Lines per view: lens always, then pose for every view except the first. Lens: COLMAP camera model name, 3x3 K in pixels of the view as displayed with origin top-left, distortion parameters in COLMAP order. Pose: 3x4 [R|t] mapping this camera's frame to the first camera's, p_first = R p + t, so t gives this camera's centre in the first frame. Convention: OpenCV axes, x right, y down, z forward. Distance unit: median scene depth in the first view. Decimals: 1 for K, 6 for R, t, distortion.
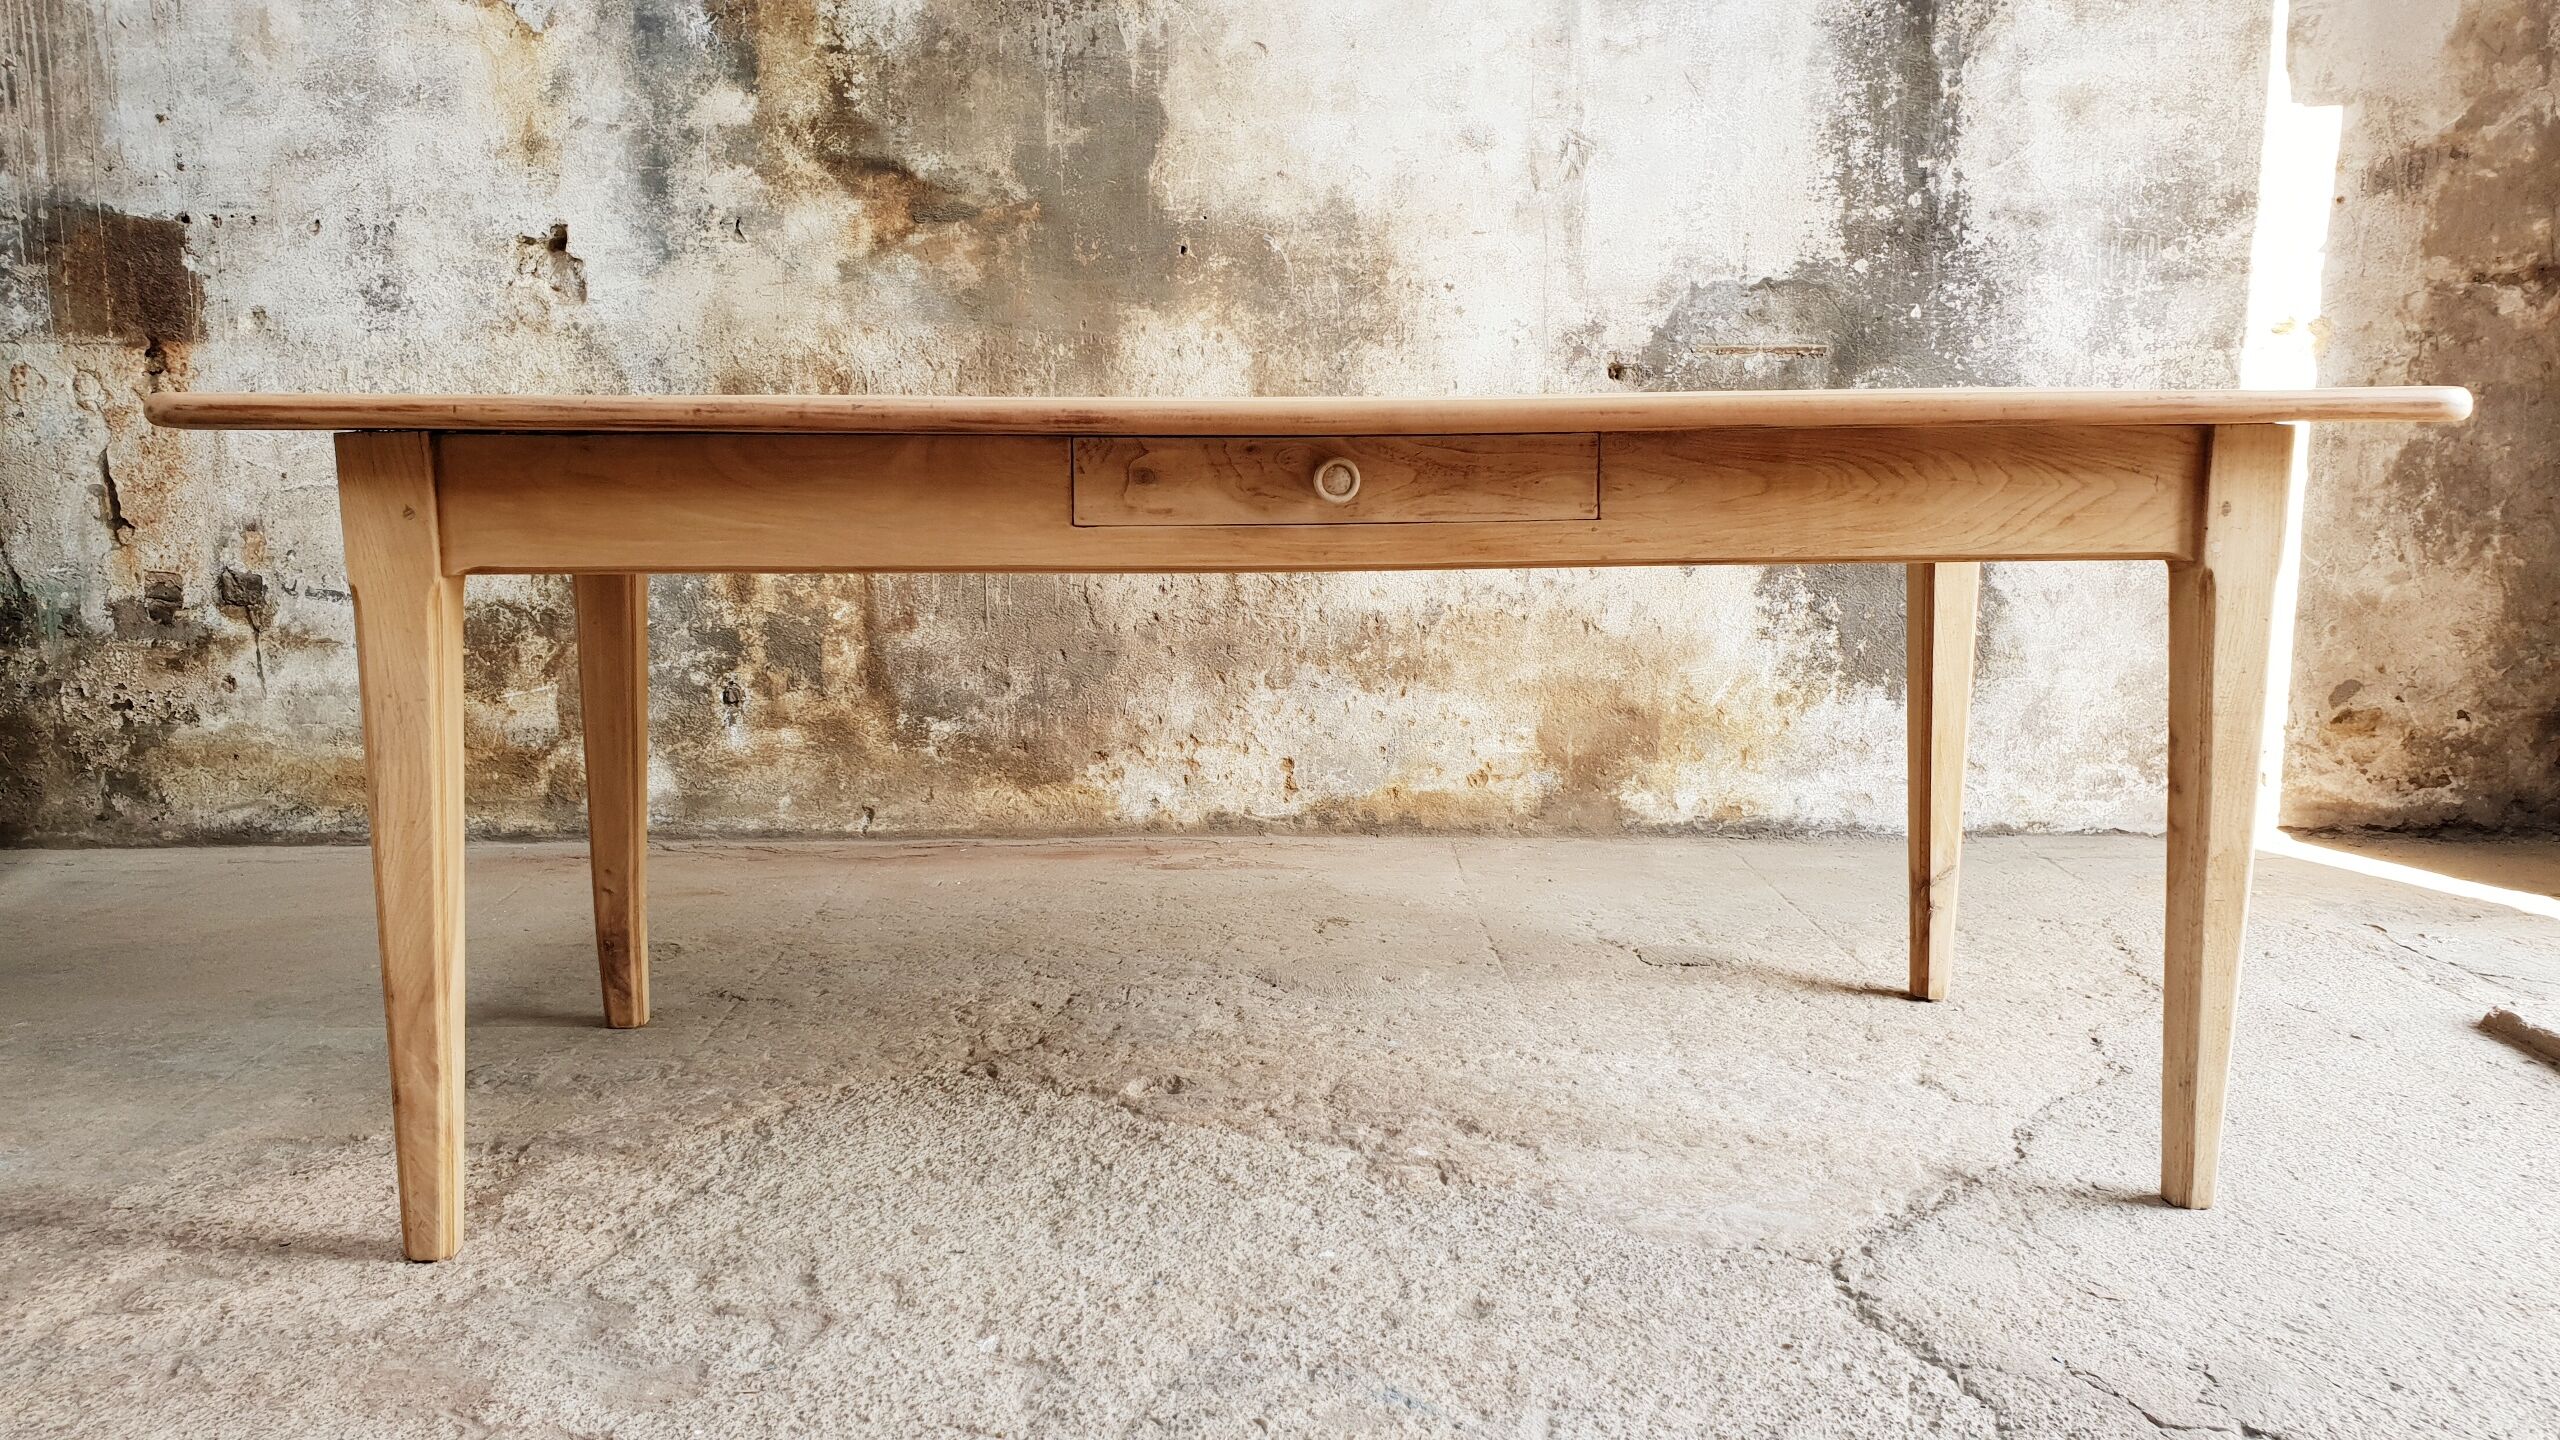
lens RADIAL K [[2015.3, 0, 1293.6], [0, 2015.3, 682.4], [0, 0, 1]] dist [-0.012914, 0.032228]
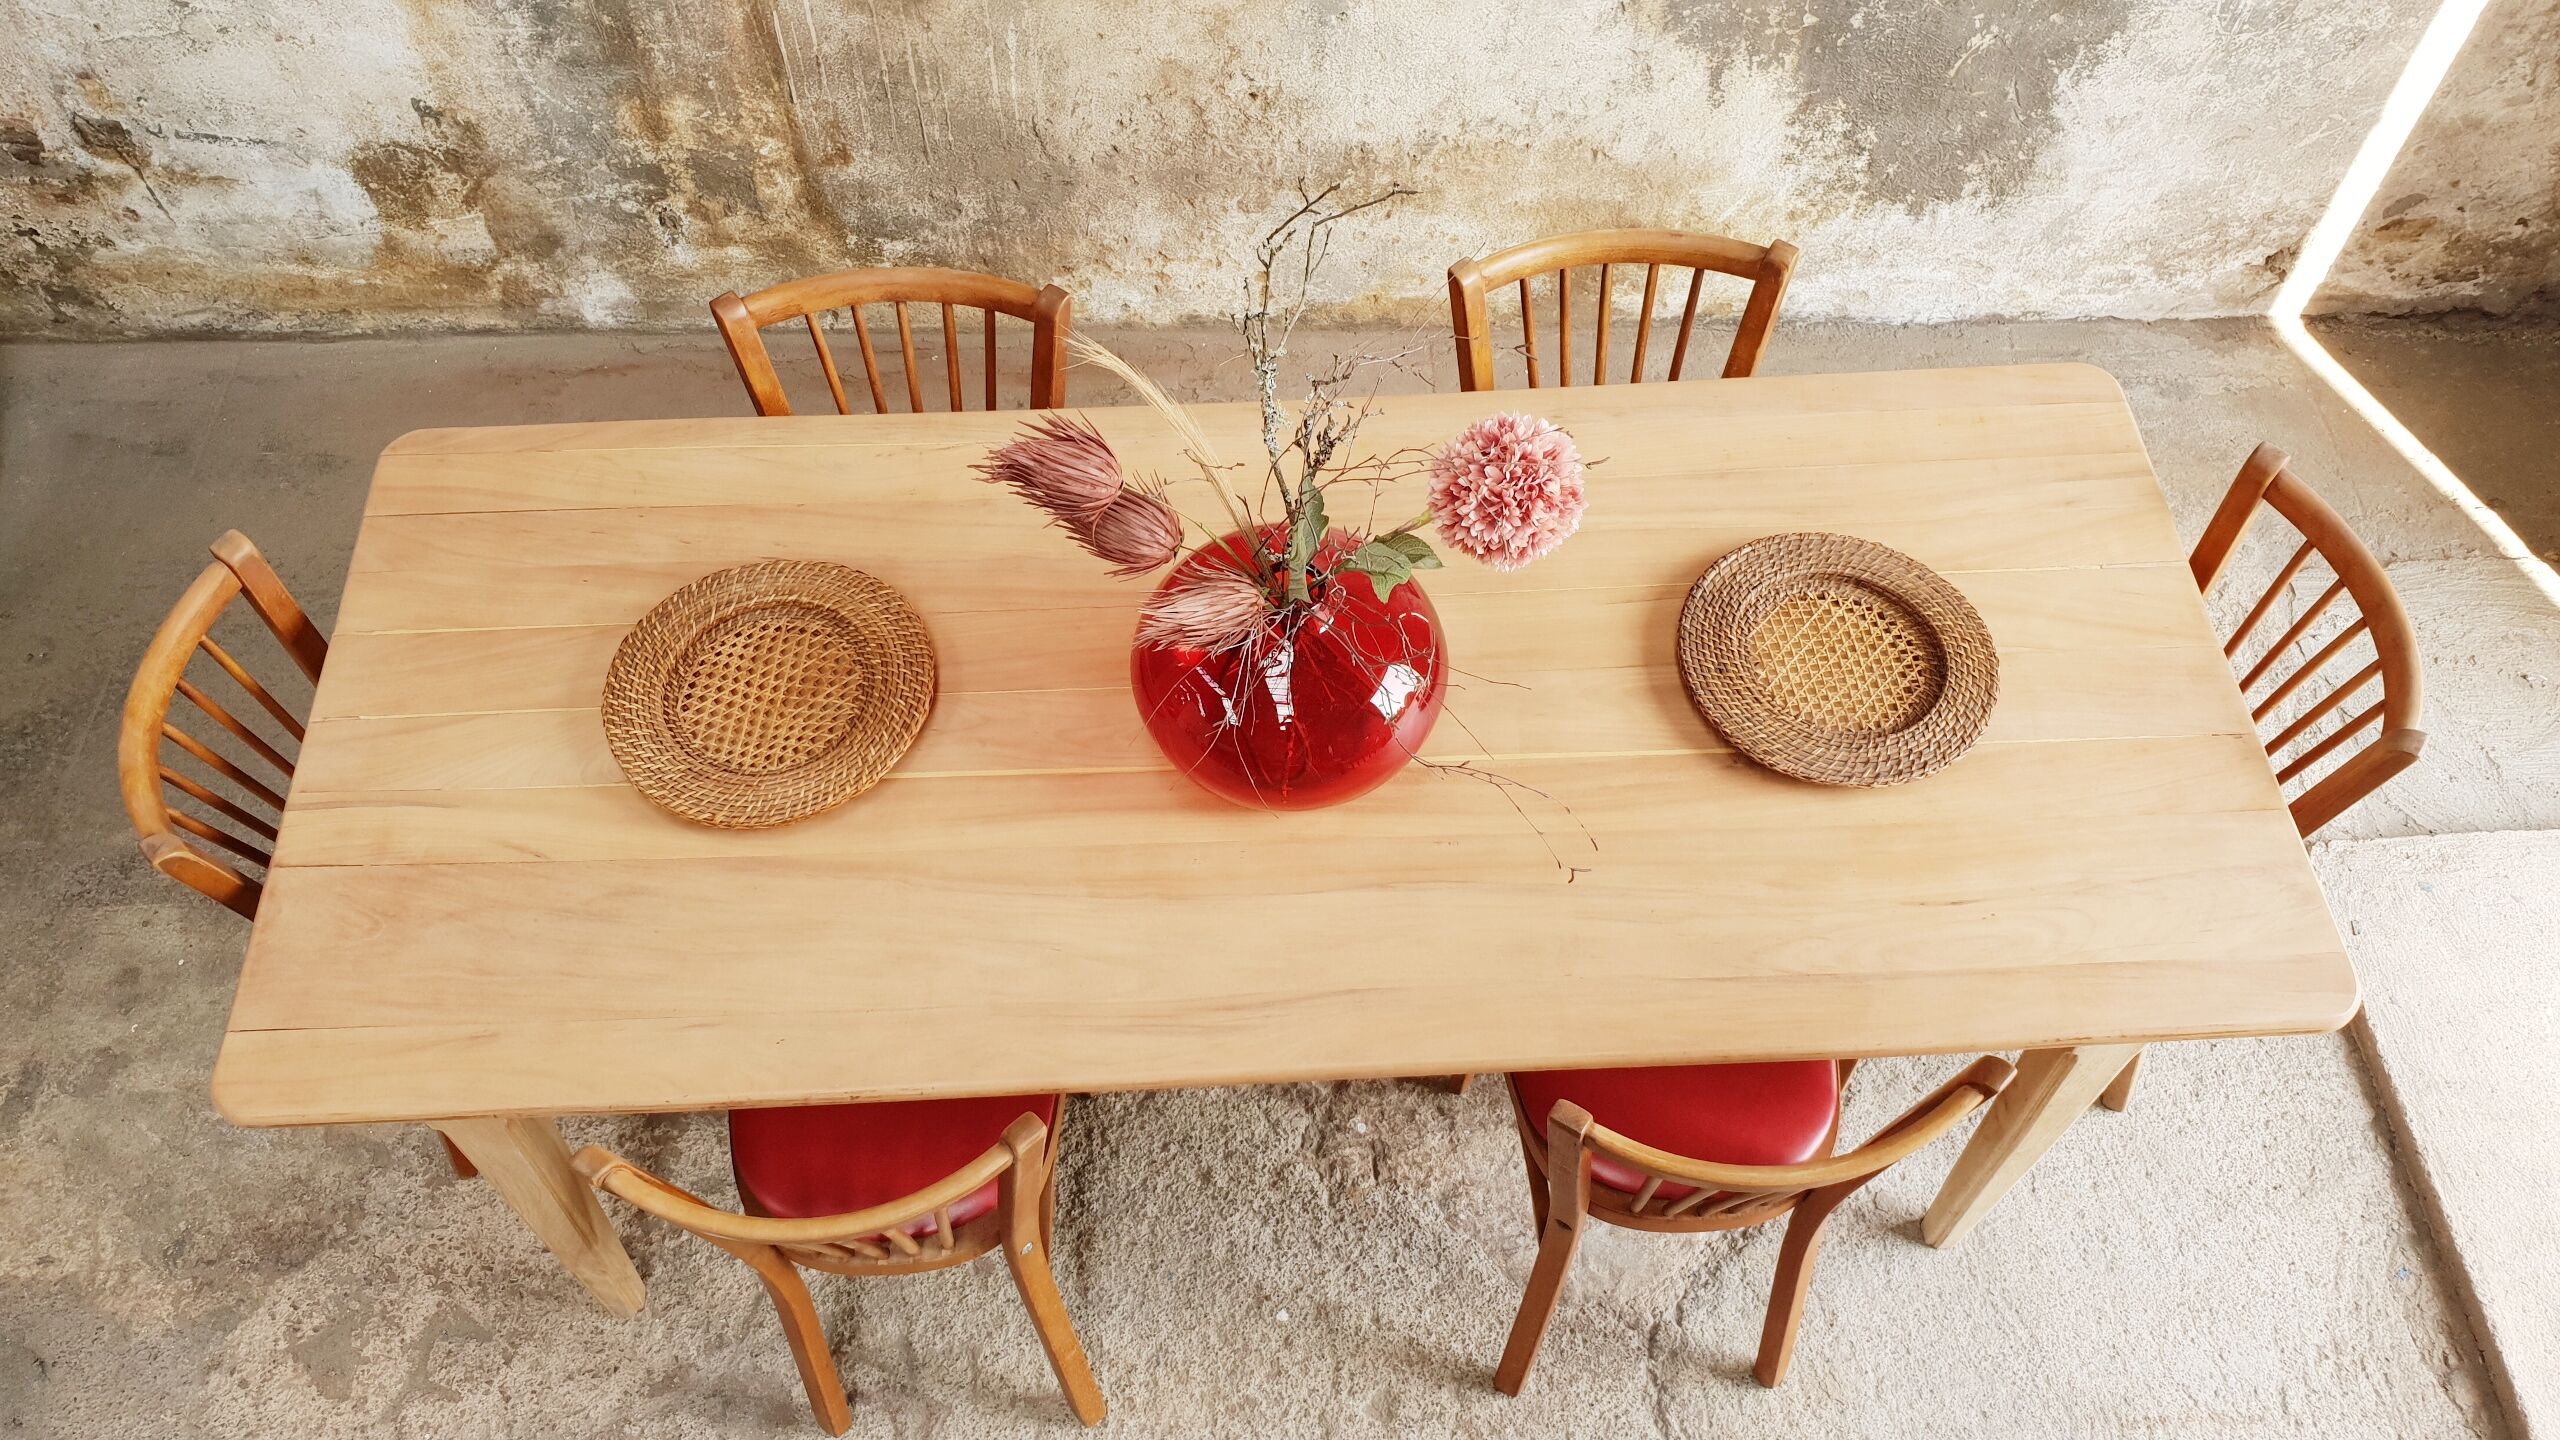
lens RADIAL K [[2015.3, 0, 1268.7], [0, 2015.3, 689.7], [0, 0, 1]] dist [-0.012914, 0.032228]
pose [[0.999966, 0.006140, -0.005542, 0.006724], [-0.000071, 0.676351, 0.736580, -0.552234], [0.008271, -0.736554, 0.676328, 0.213099]]
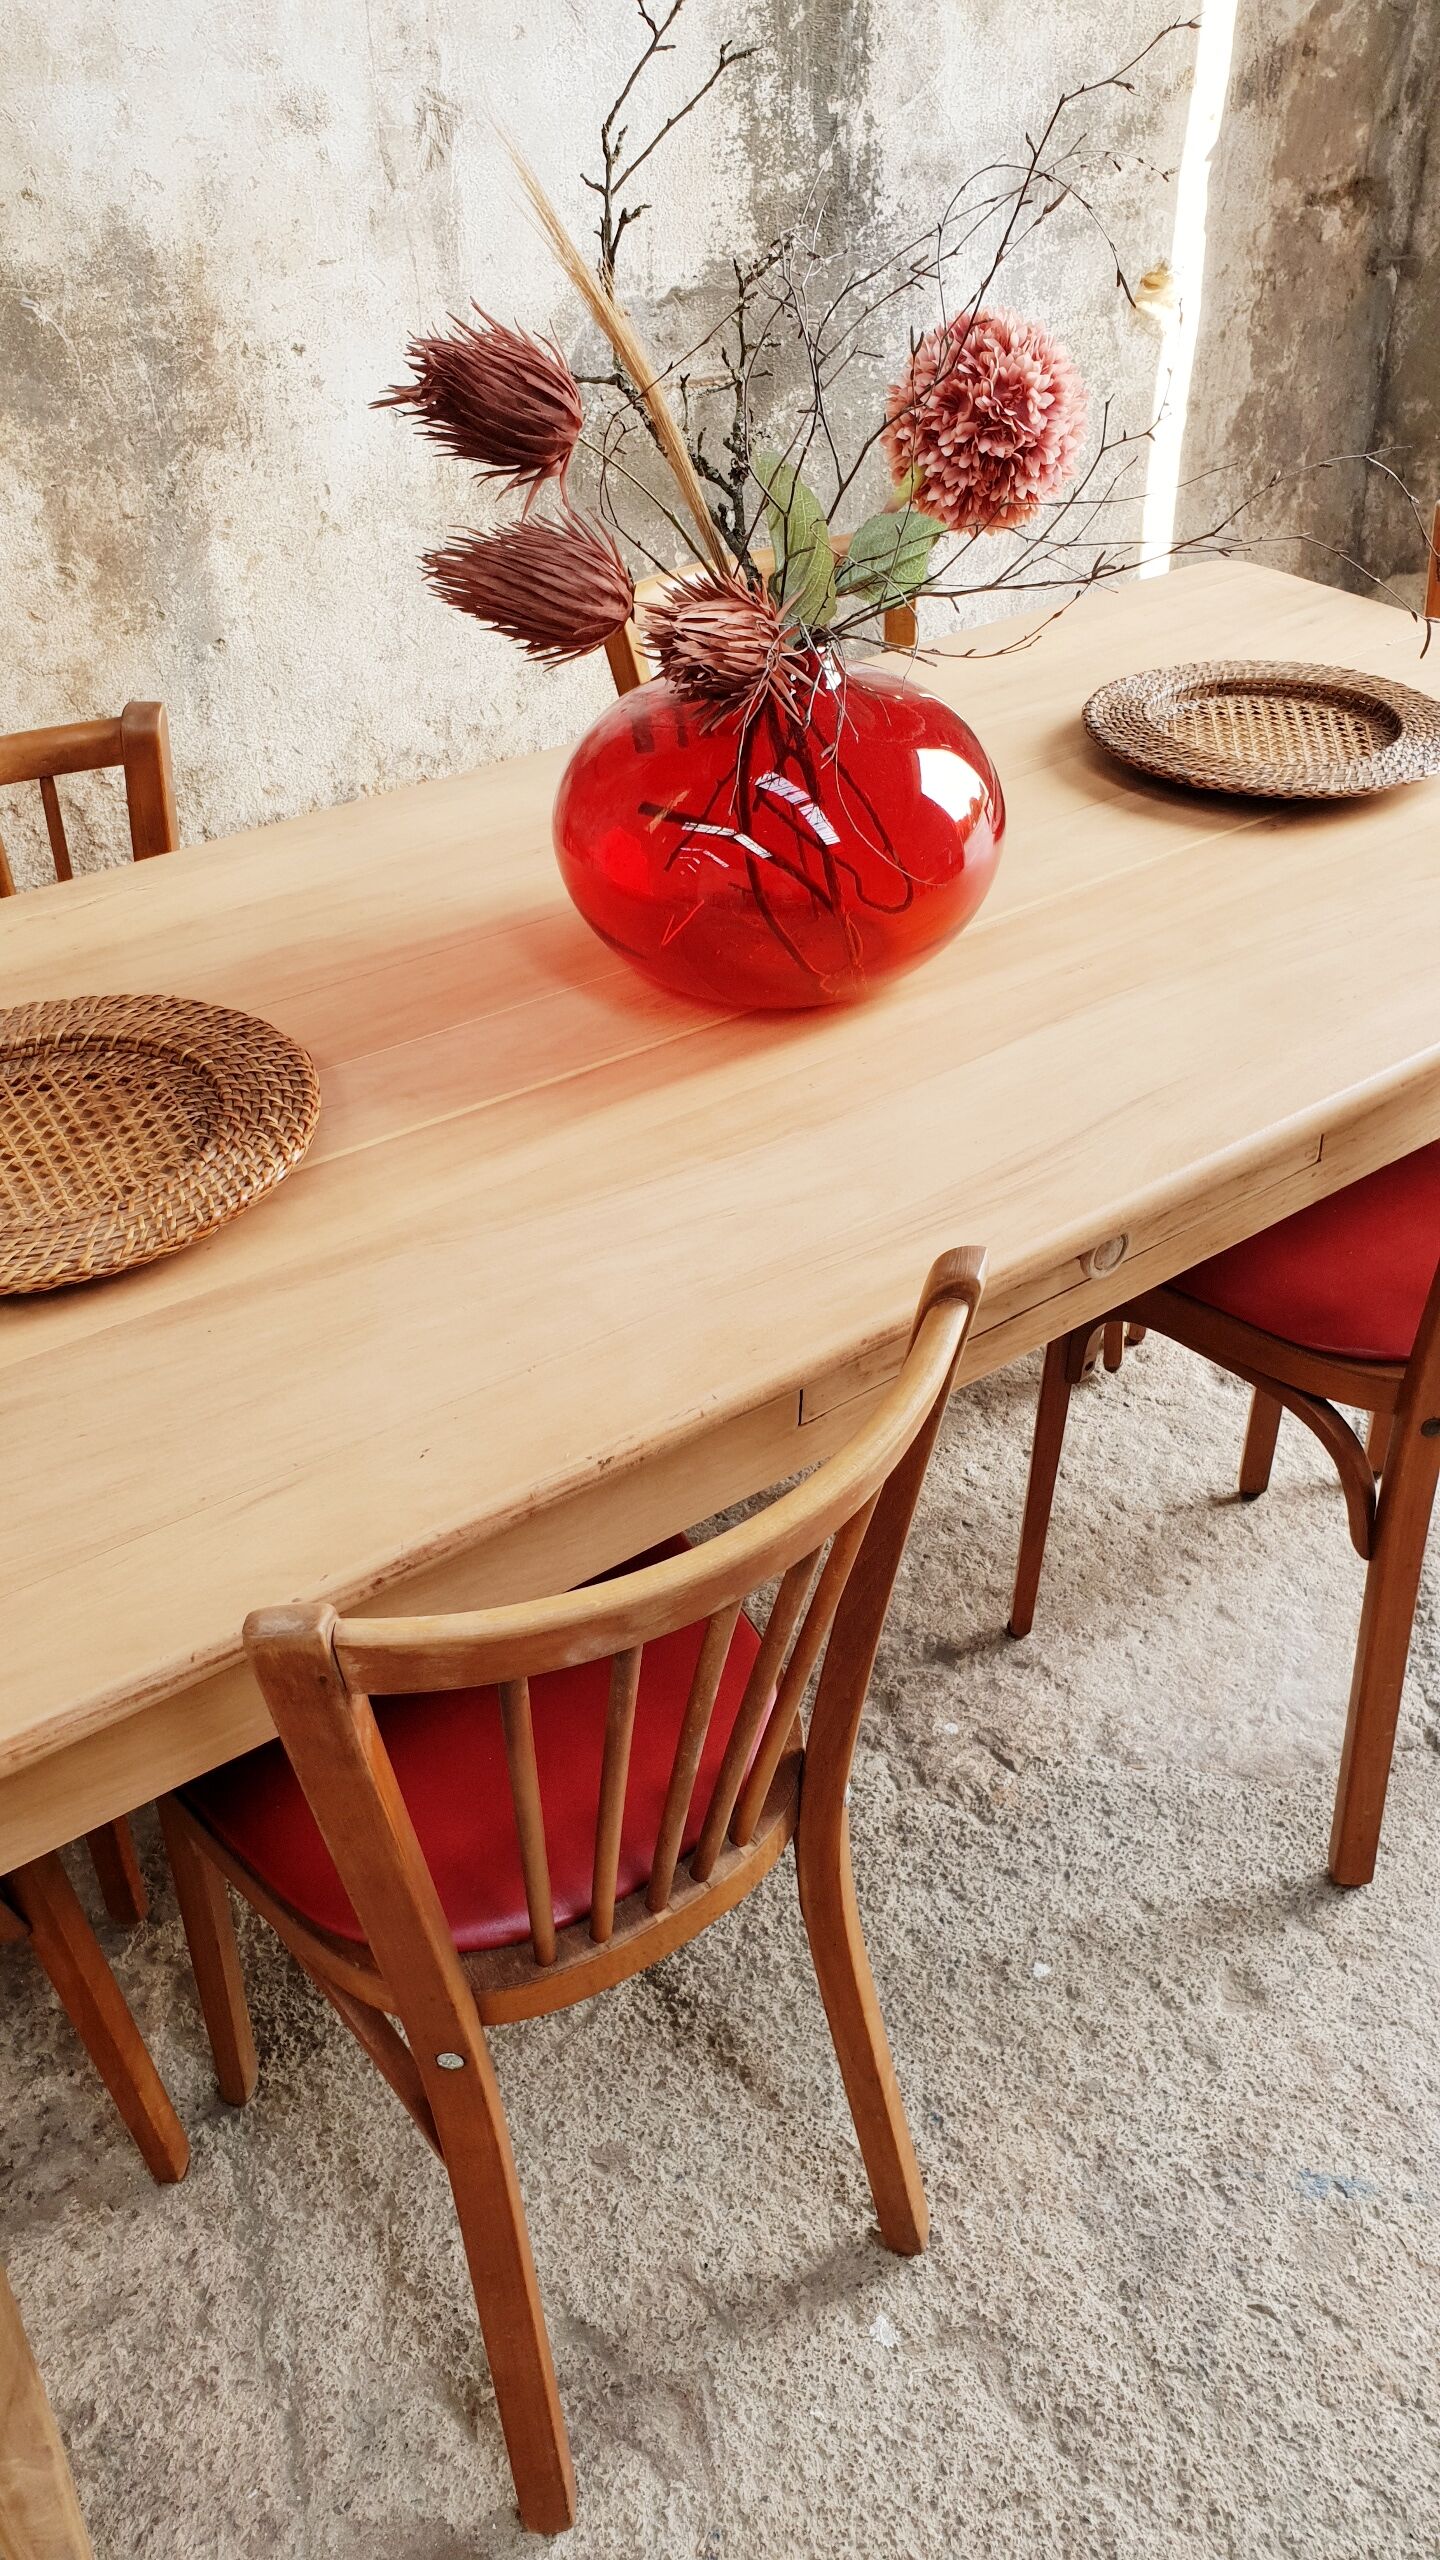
lens RADIAL K [[2015.3, 0, 734.2], [0, 2015.3, 1269.0], [0, 0, 1]] dist [-0.012914, 0.032228]
pose [[0.830334, -0.328261, 0.450322, -0.219951], [0.091451, 0.877403, 0.470957, -0.235385], [-0.549710, -0.349870, 0.758558, 0.273568]]
